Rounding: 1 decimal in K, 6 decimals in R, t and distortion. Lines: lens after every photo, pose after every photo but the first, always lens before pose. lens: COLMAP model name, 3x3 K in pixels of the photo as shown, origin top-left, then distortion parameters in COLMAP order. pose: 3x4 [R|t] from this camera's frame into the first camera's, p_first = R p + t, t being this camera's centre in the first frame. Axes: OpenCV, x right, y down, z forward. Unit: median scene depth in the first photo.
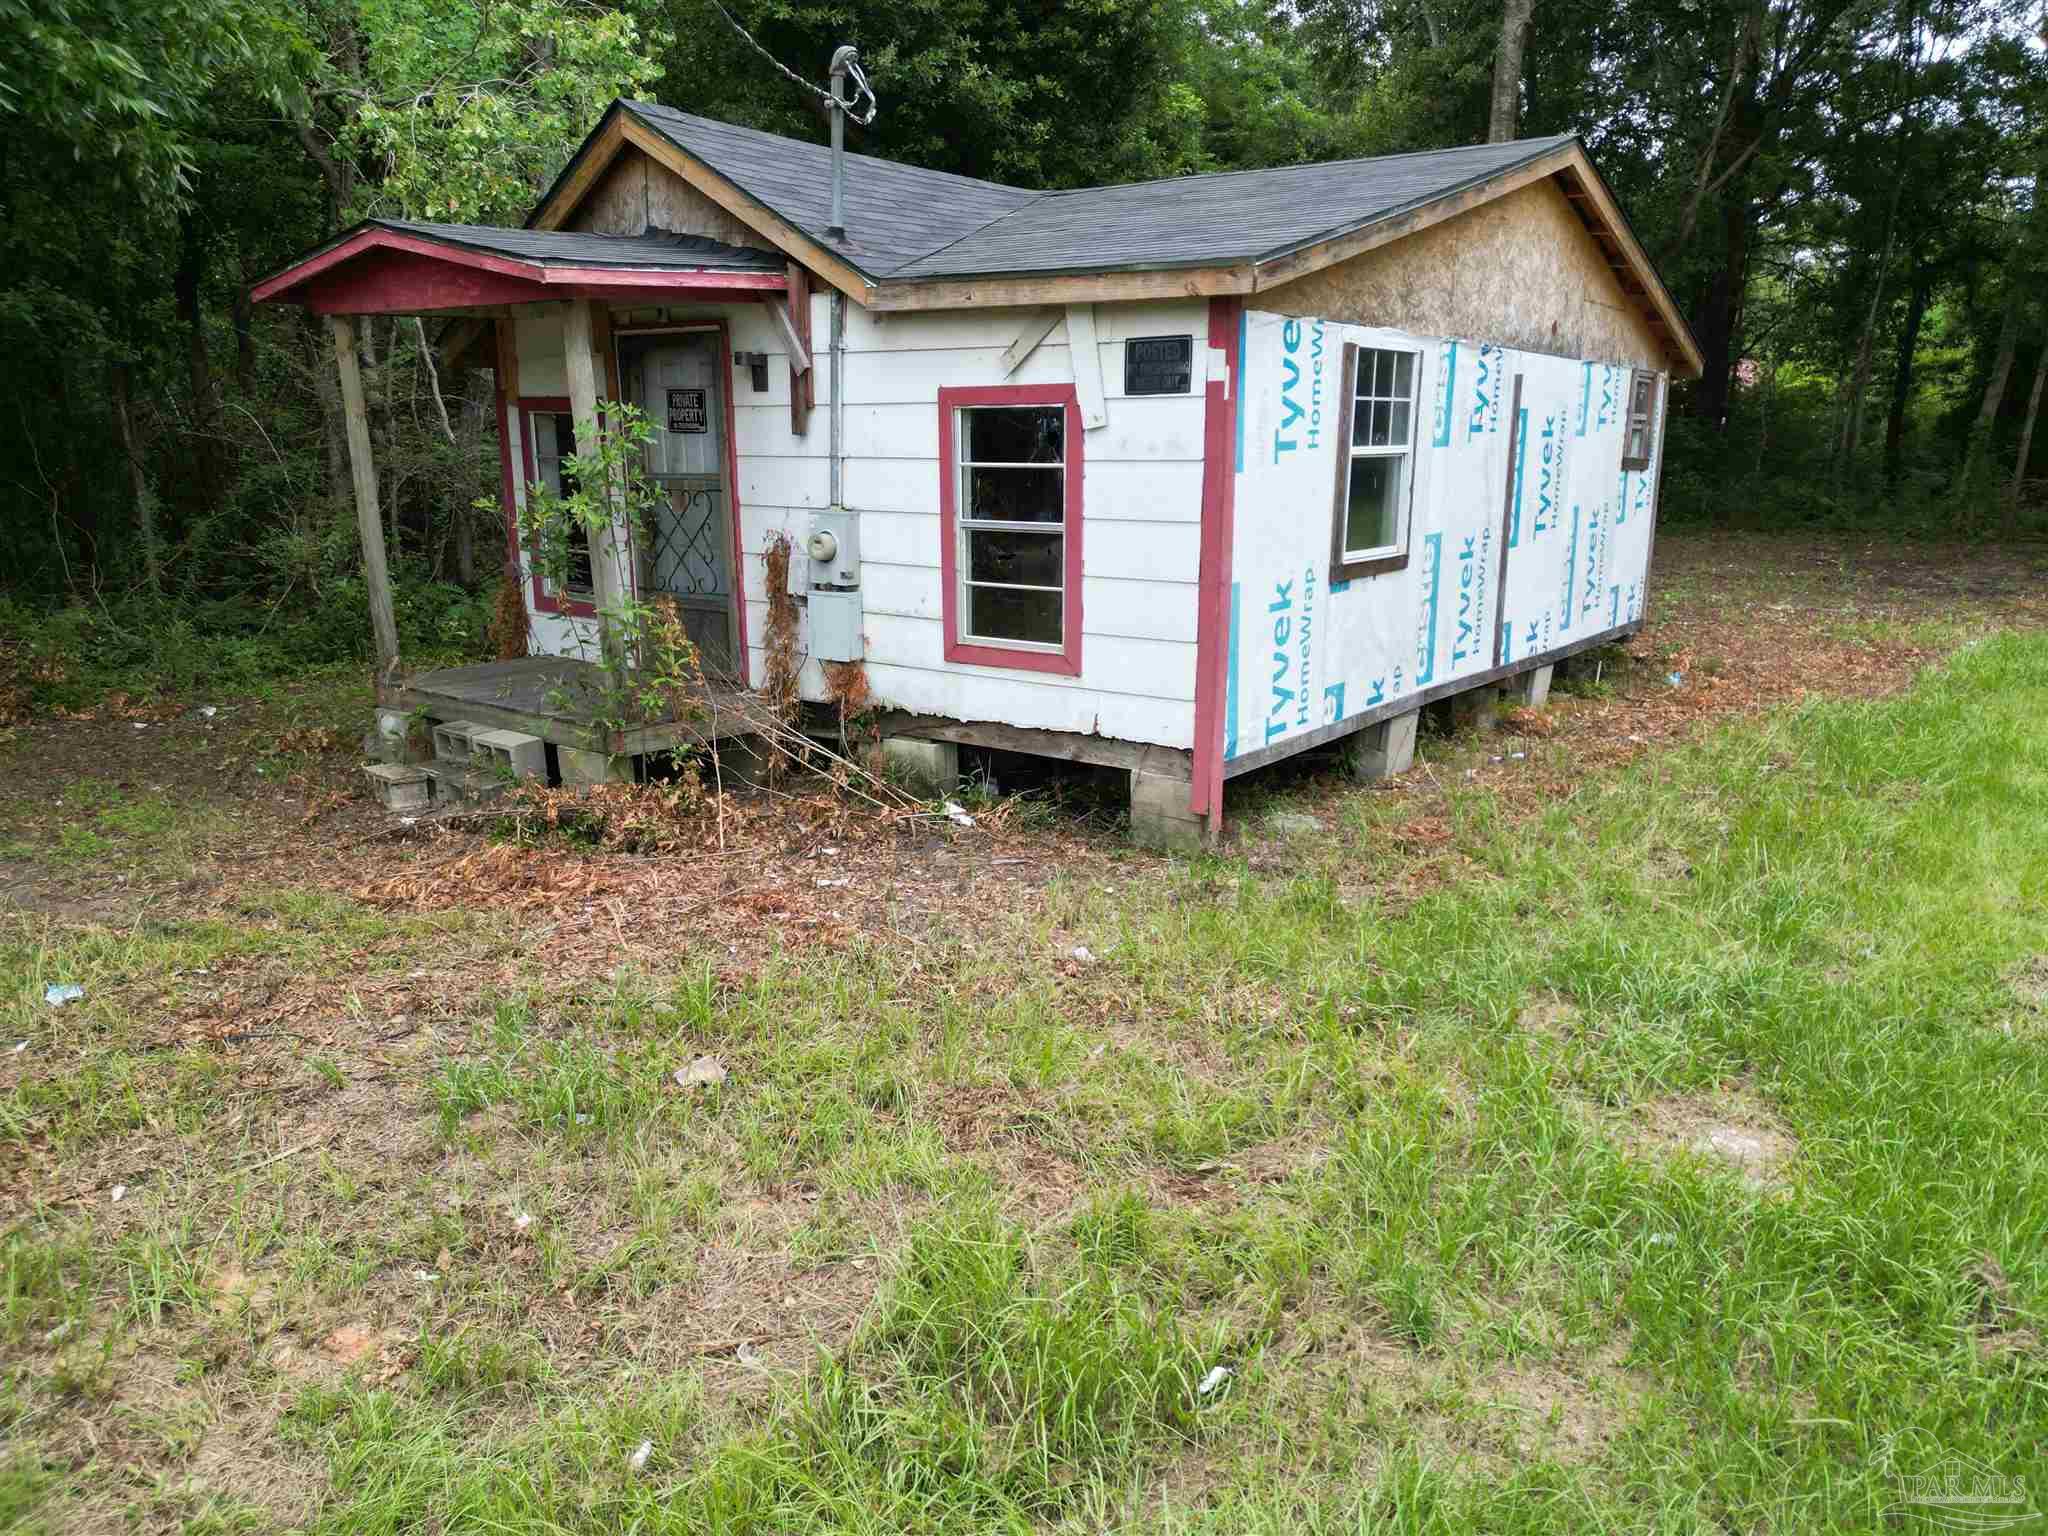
lens RADIAL K [[1432.6, 0, 1024.3], [0, 1432.6, 782.9], [0, 0, 1]] dist [0.062887, -0.065546]
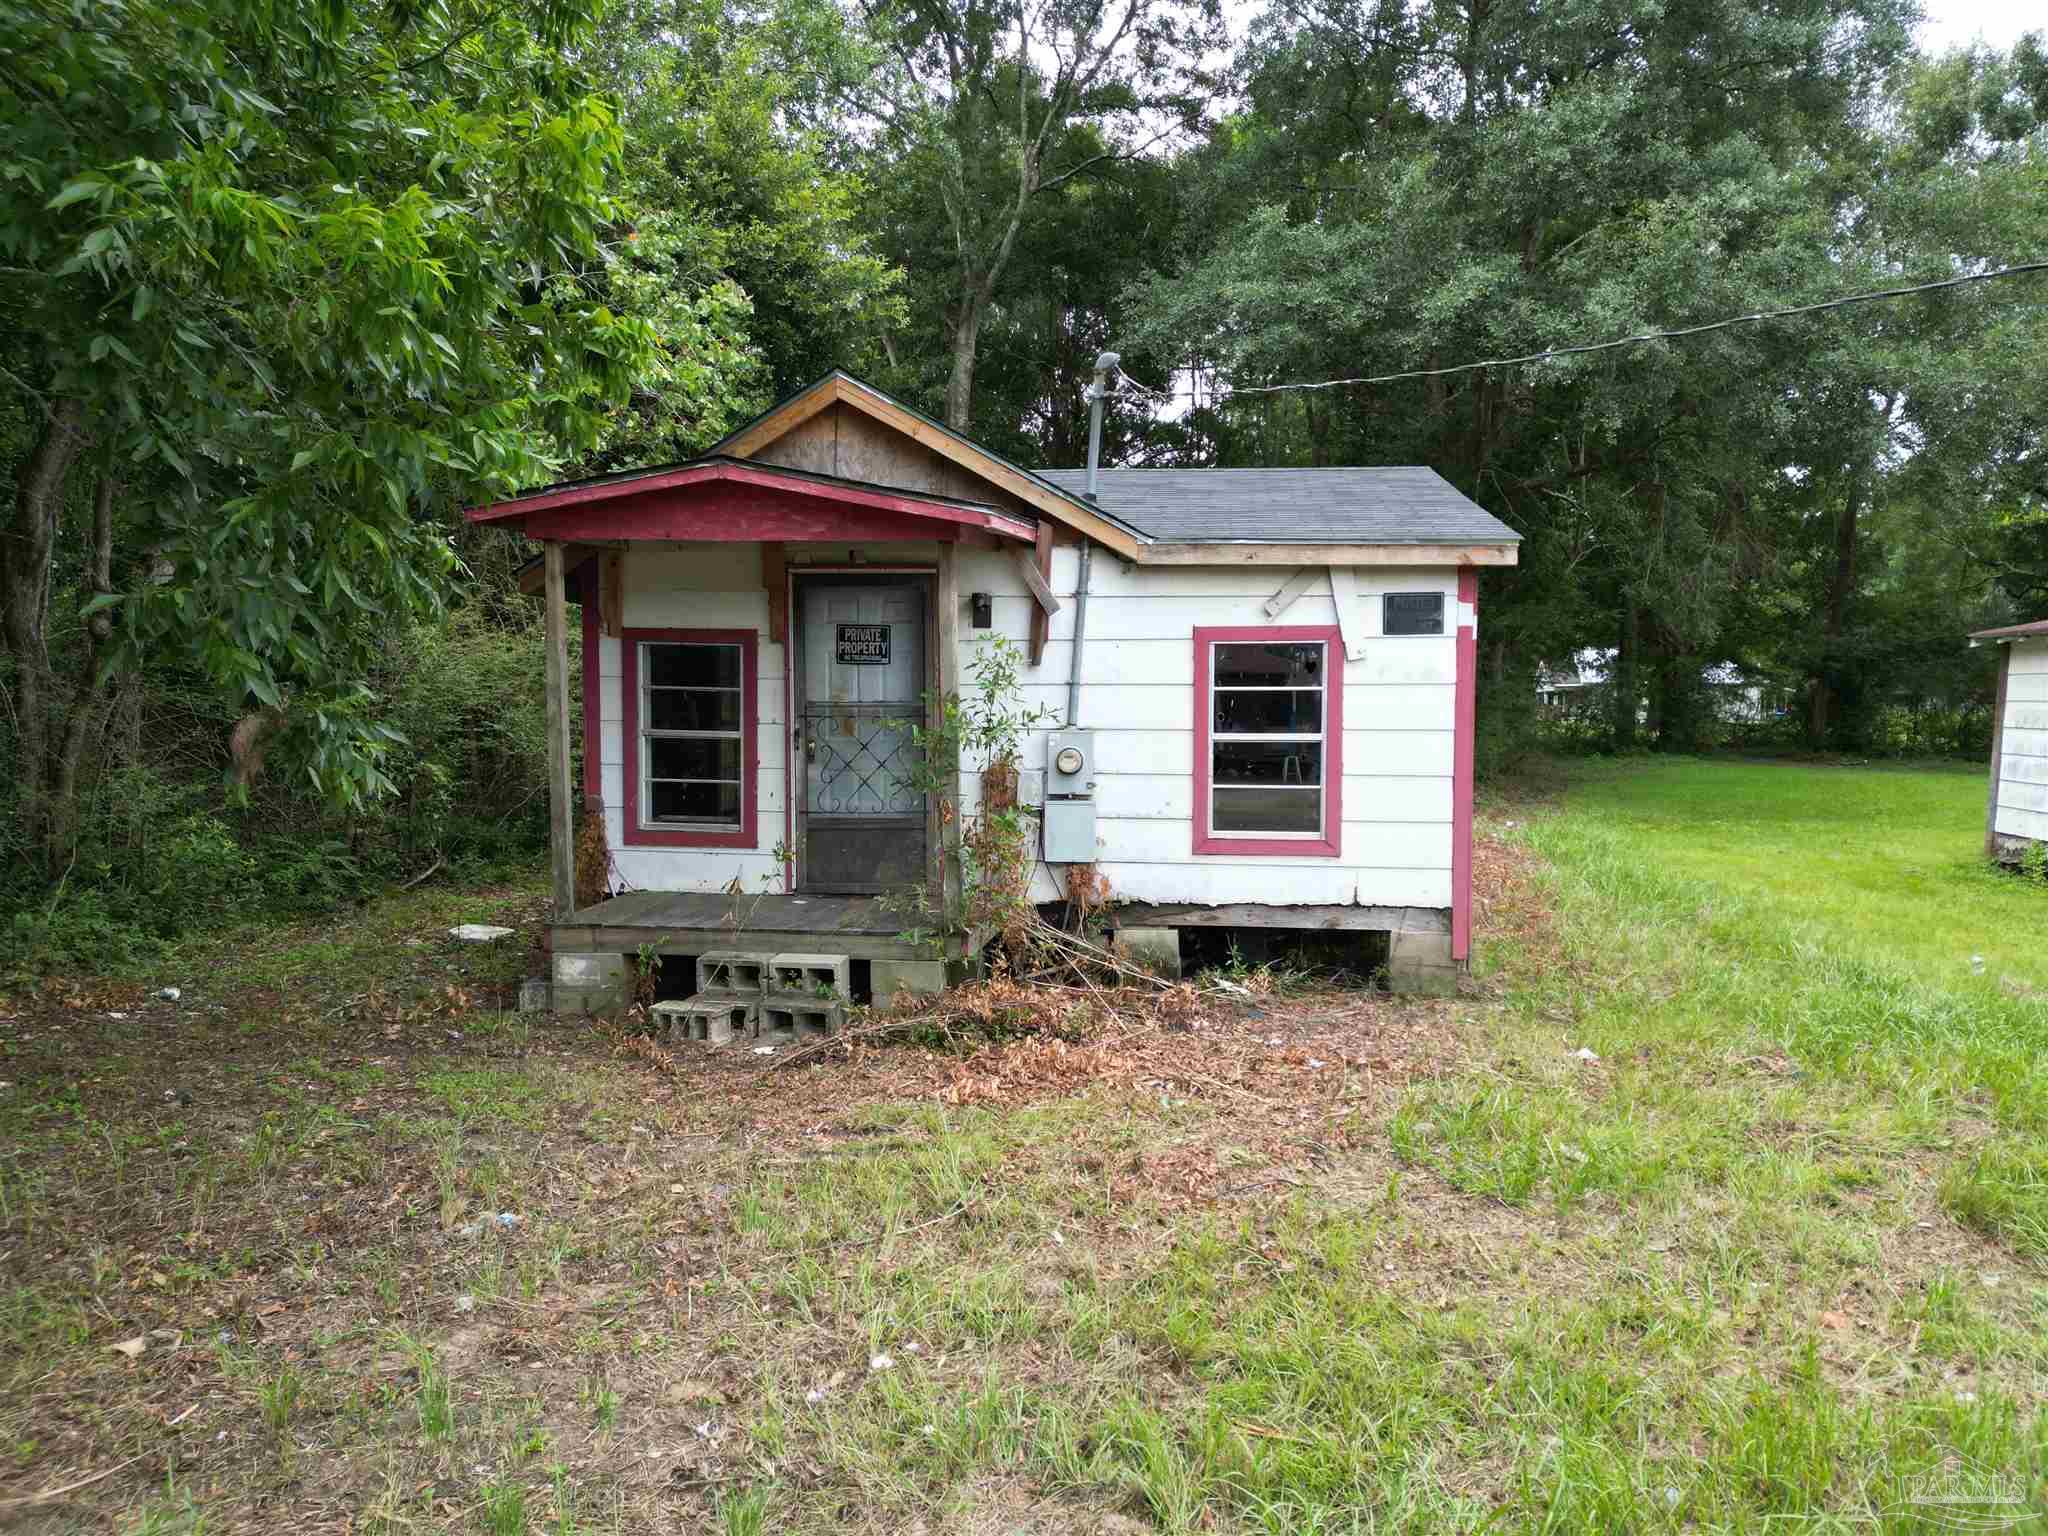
lens RADIAL K [[1431.5, 0, 1024.0], [0, 1431.5, 768.0], [0, 0, 1]] dist [0.086984, -0.090668]
pose [[0.868386, -0.021042, 0.495442, -0.759611], [0.112473, 0.981419, -0.155455, 0.010587], [-0.482965, 0.190719, 0.854617, 0.068205]]
